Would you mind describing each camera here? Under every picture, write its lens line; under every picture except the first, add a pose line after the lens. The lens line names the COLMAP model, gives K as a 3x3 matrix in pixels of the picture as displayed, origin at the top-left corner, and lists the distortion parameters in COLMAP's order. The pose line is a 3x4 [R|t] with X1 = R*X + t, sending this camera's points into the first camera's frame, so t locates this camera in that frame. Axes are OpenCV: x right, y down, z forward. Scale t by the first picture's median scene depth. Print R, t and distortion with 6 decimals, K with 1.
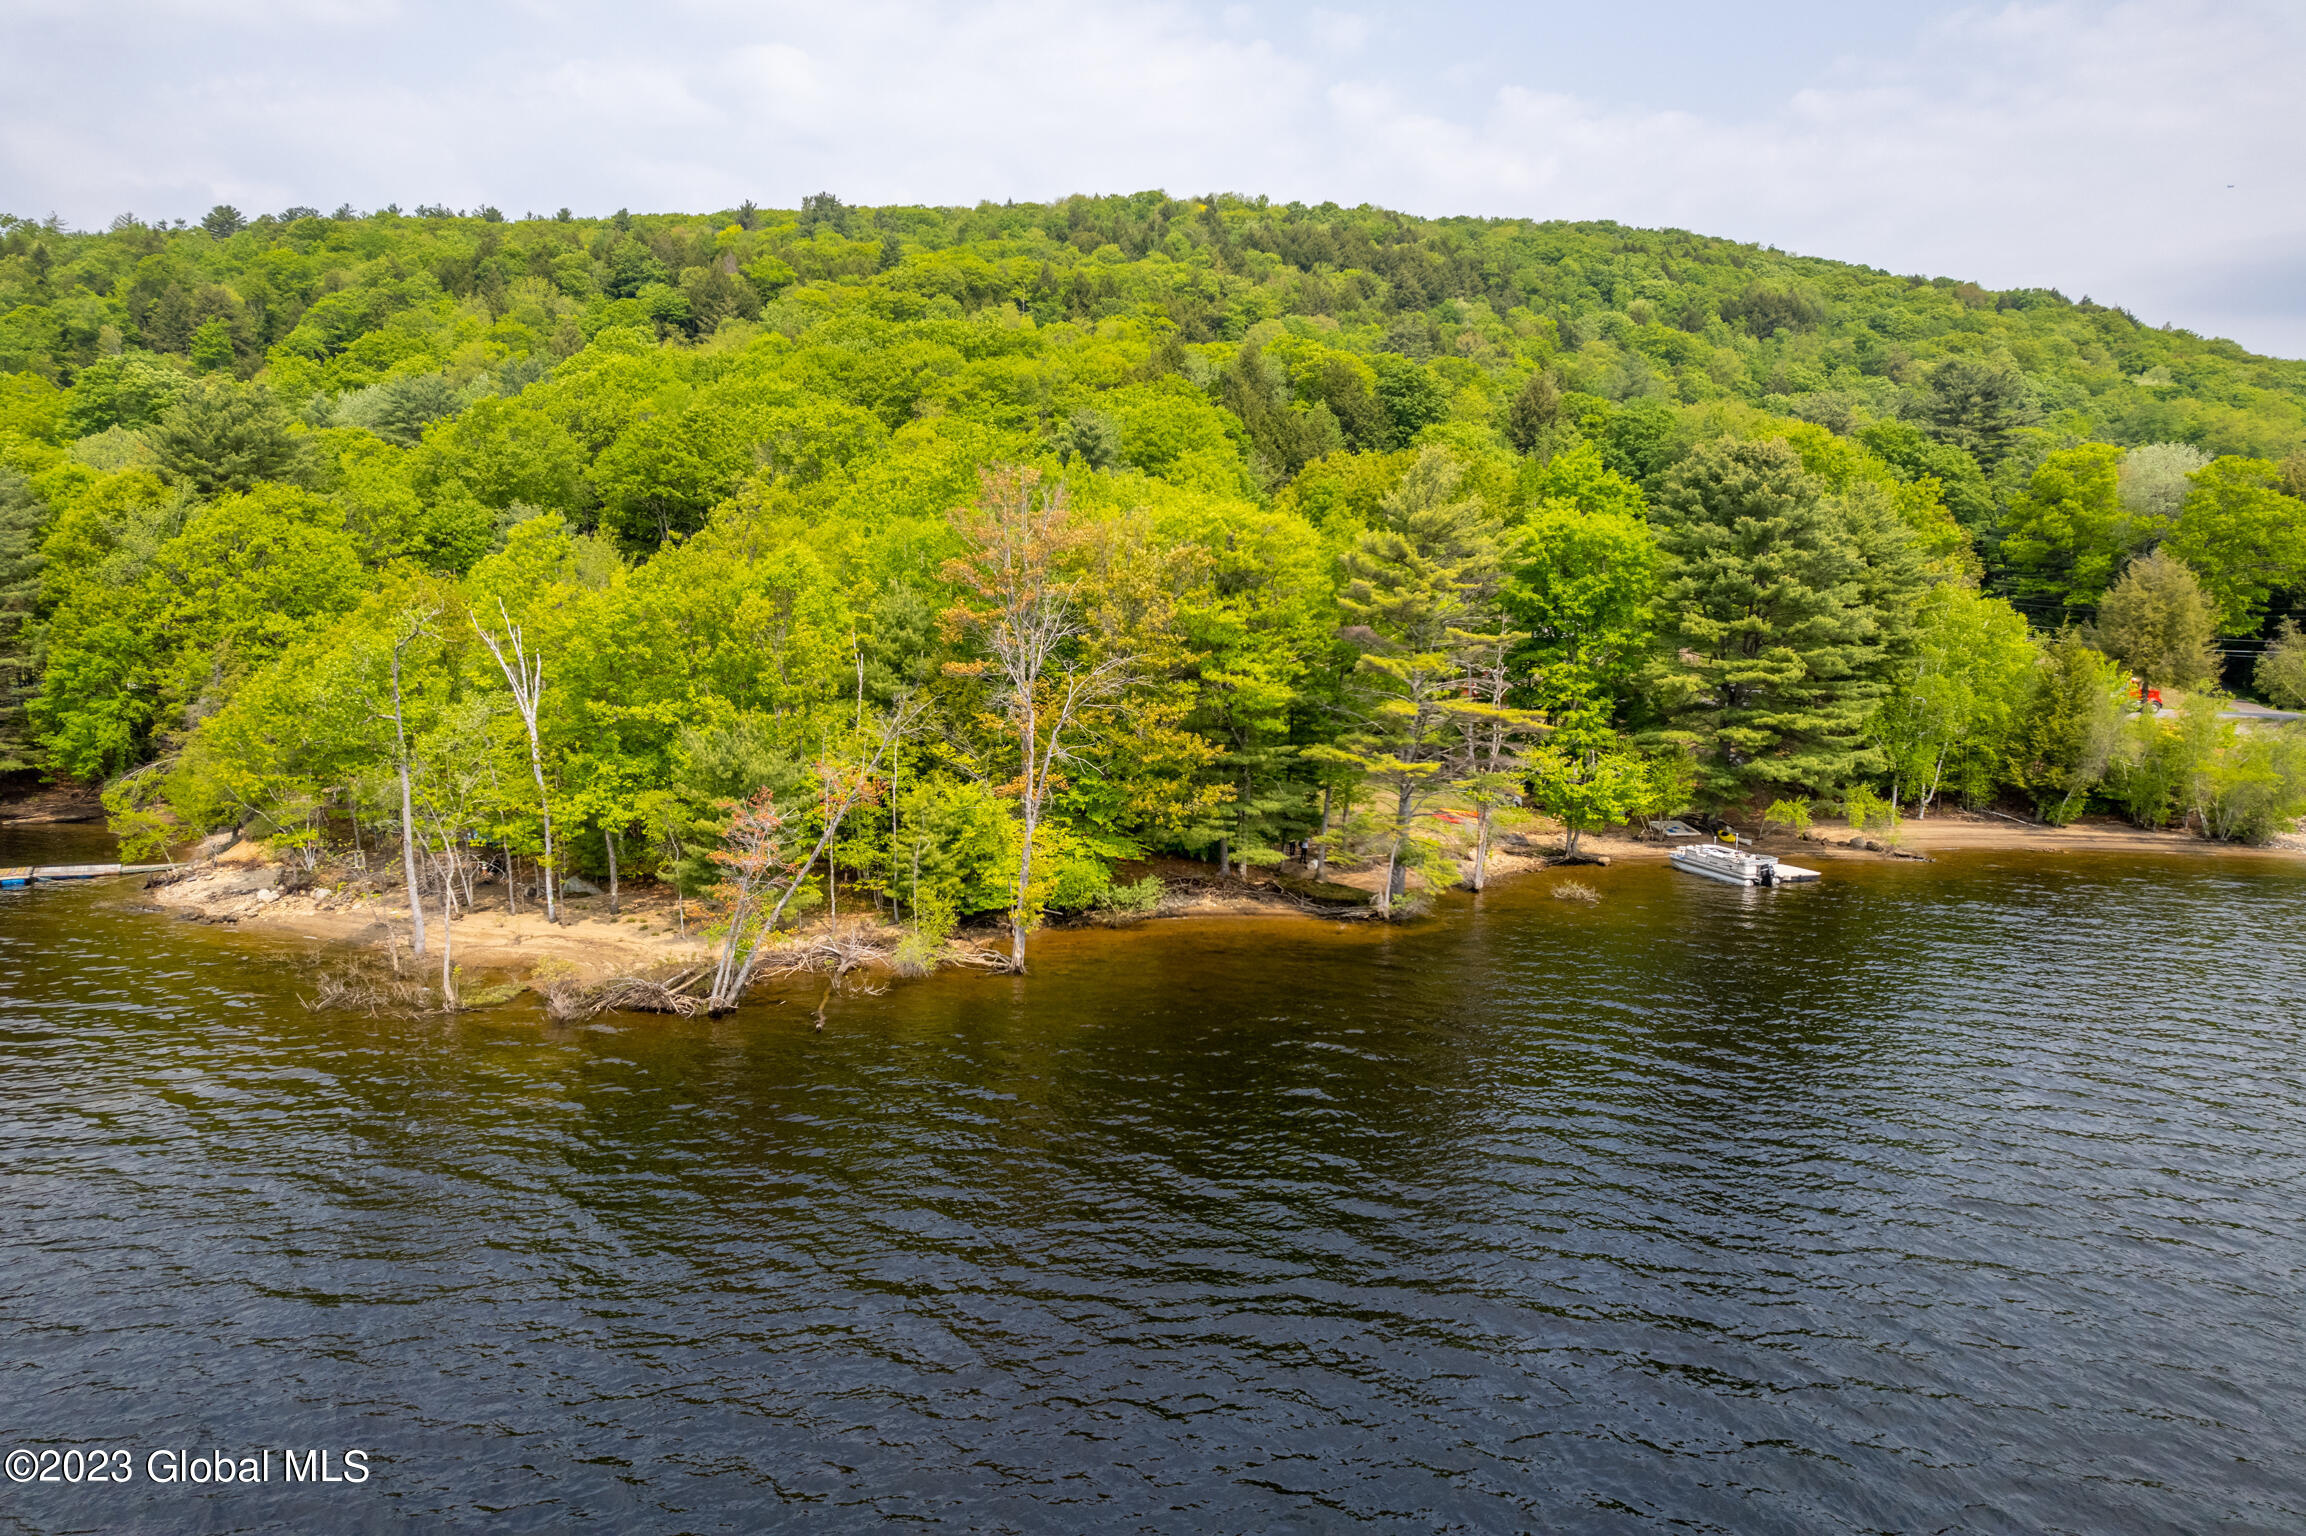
lens RADIAL K [[1510.4, 0, 1165.4], [0, 1510.4, 741.1], [0, 0, 1]] dist [-0.076388, 0.085520]
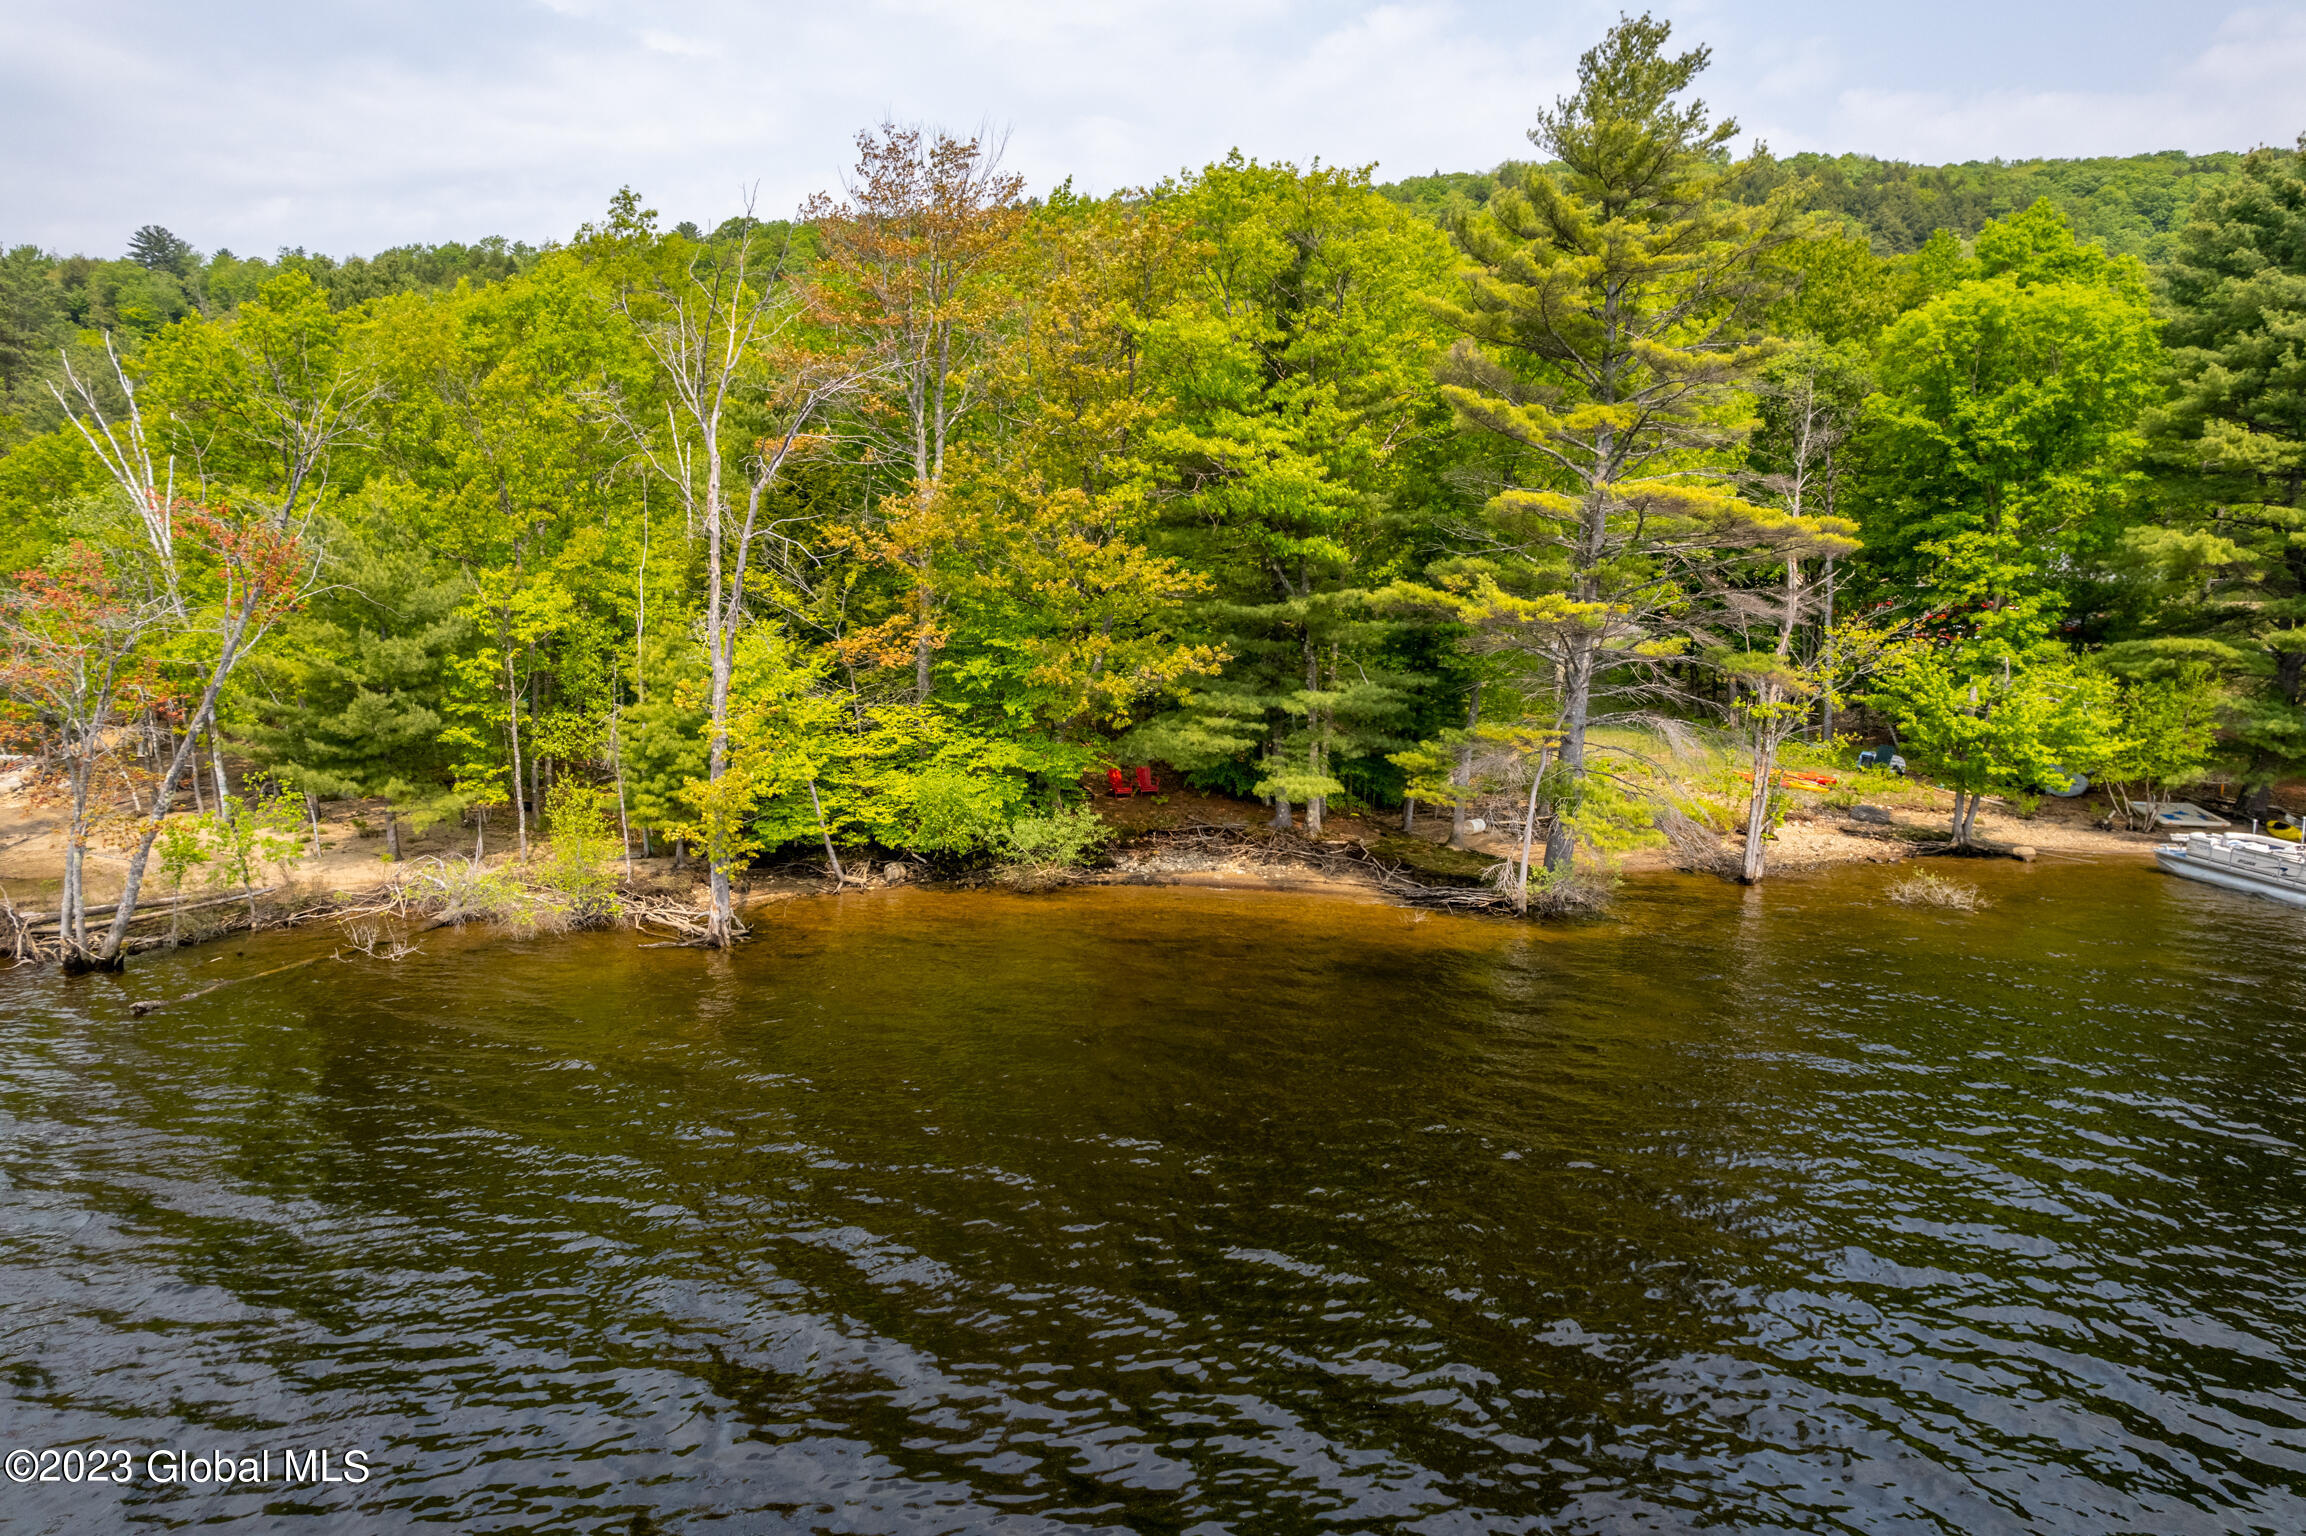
lens RADIAL K [[1496.1, 0, 1153.0], [0, 1496.1, 768.0], [0, 0, 1]] dist [-0.085317, 0.073772]
pose [[0.949951, 0.035128, -0.310416, 0.138483], [-0.034670, 0.999374, 0.006995, 0.050868], [0.310468, 0.004117, 0.950575, 0.340276]]
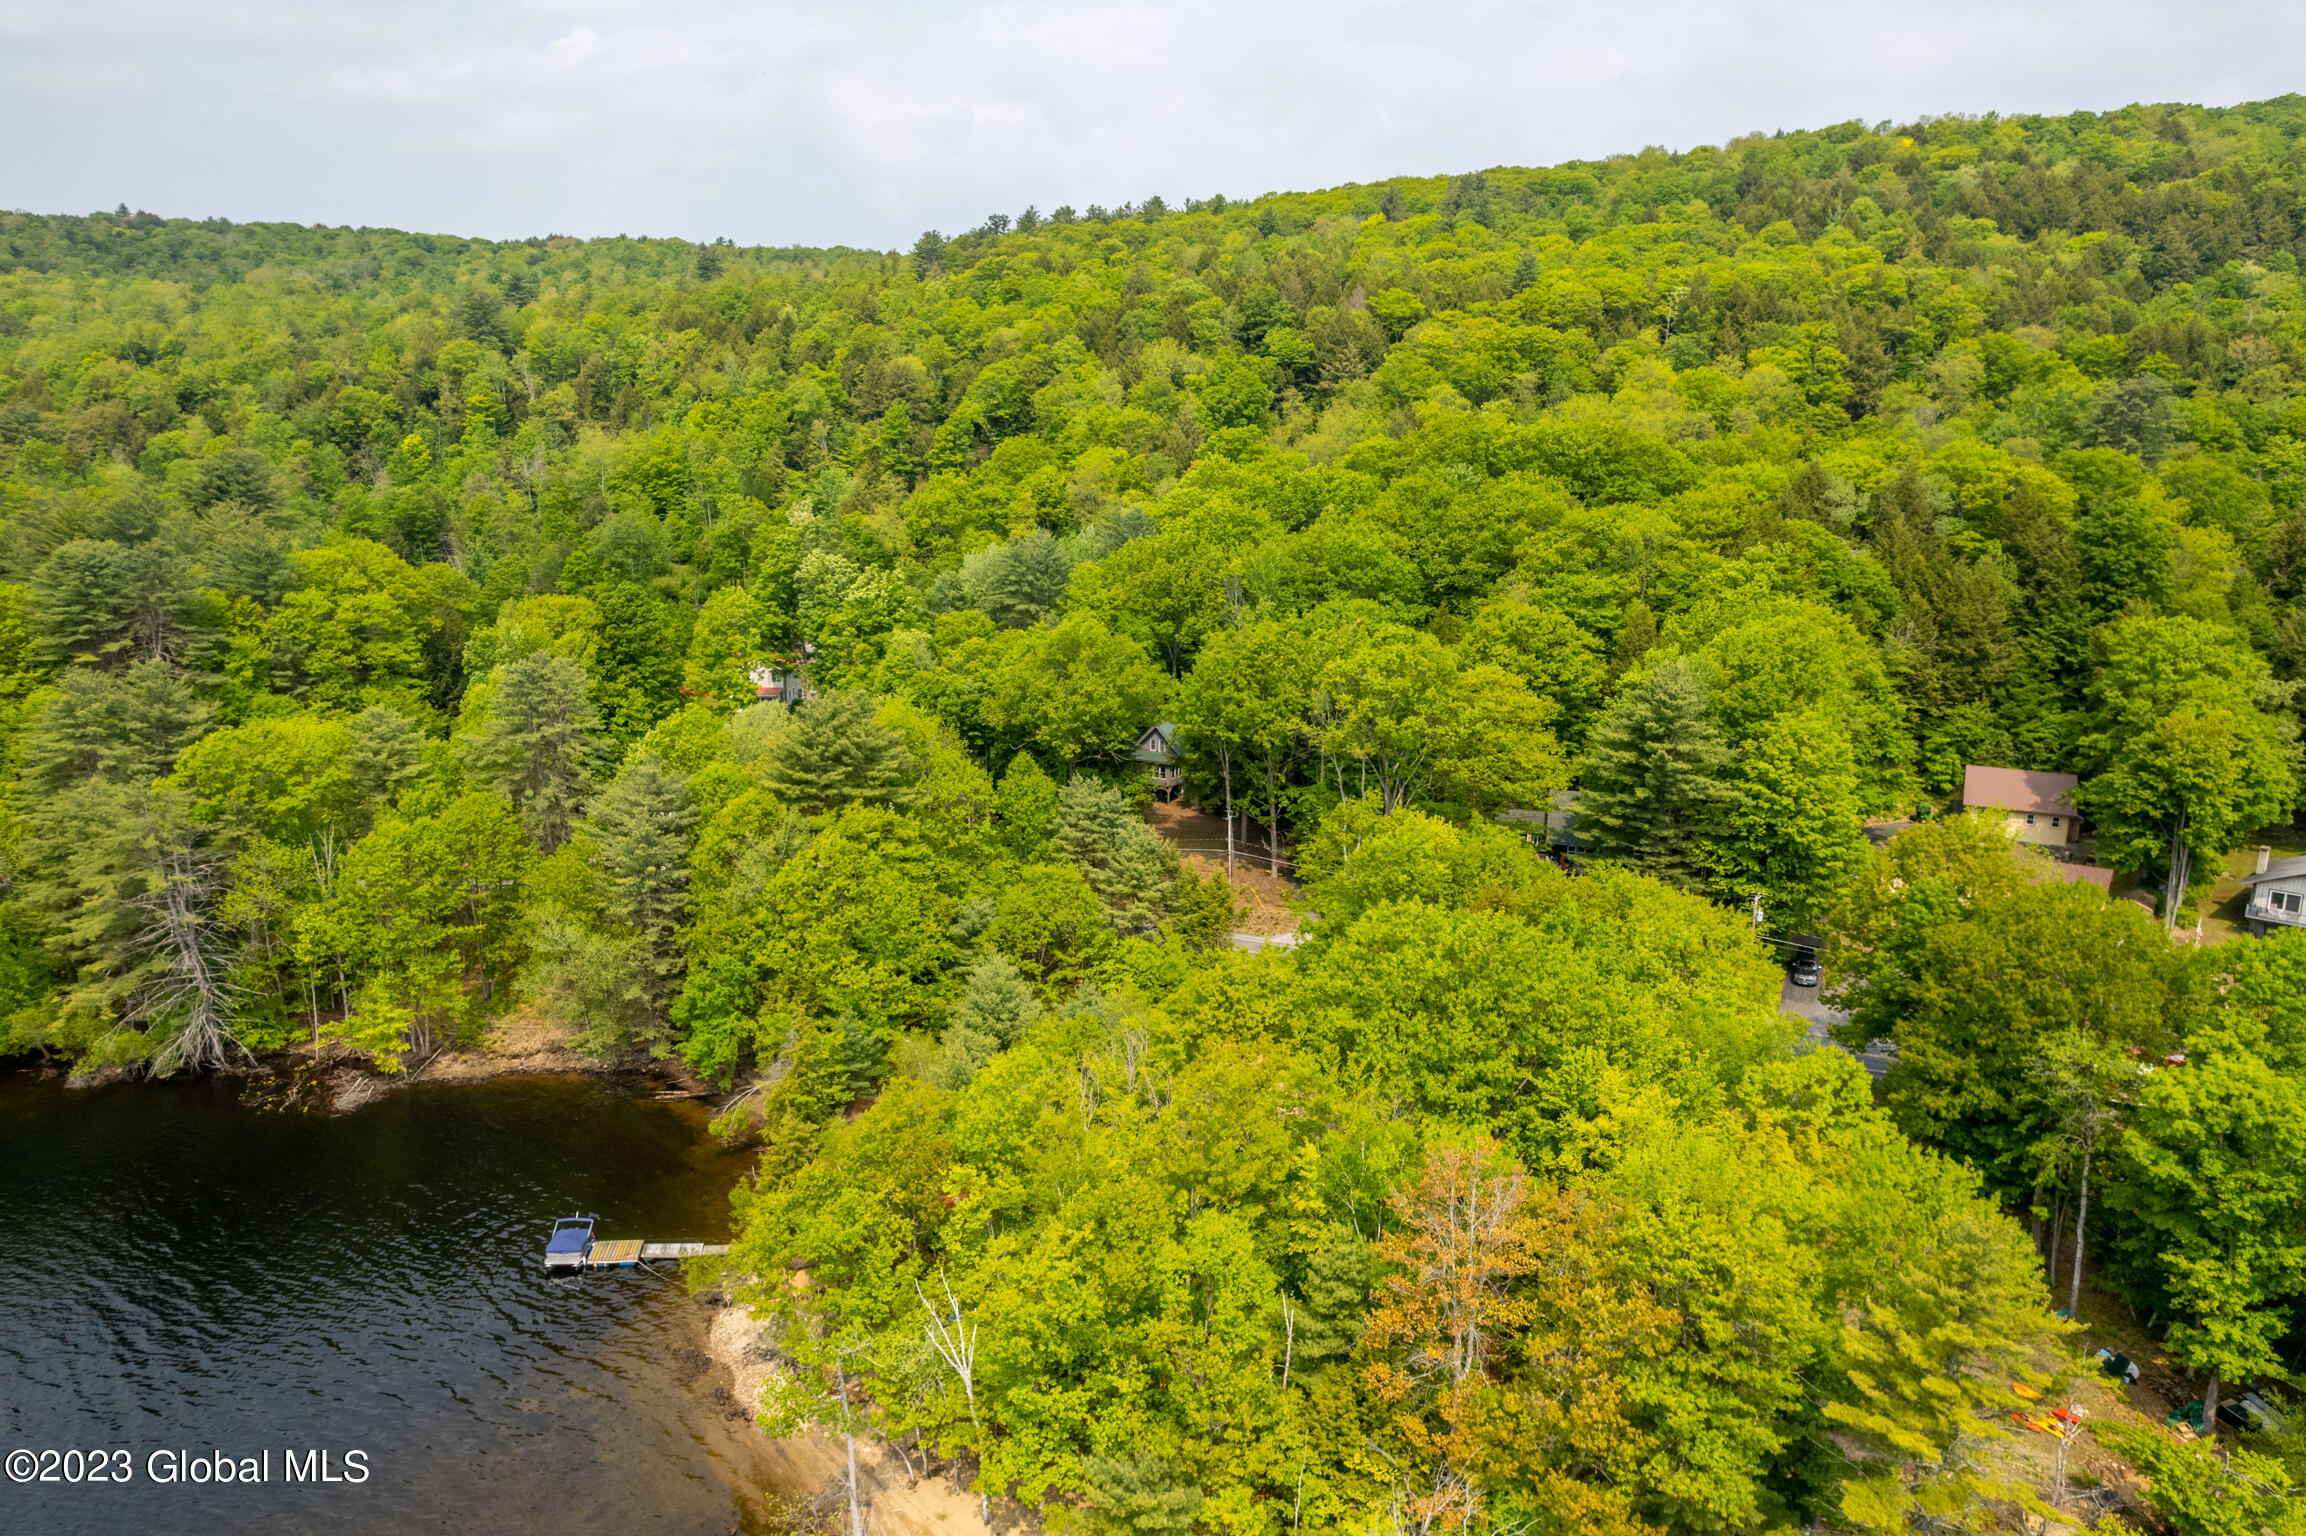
lens RADIAL K [[1510.4, 0, 1165.4], [0, 1510.4, 741.1], [0, 0, 1]] dist [-0.076388, 0.085520]
pose [[0.910034, 0.085990, -0.405516, 0.059712], [-0.049747, 0.993833, 0.099105, -0.375441], [0.411537, -0.070016, 0.908700, 0.088586]]
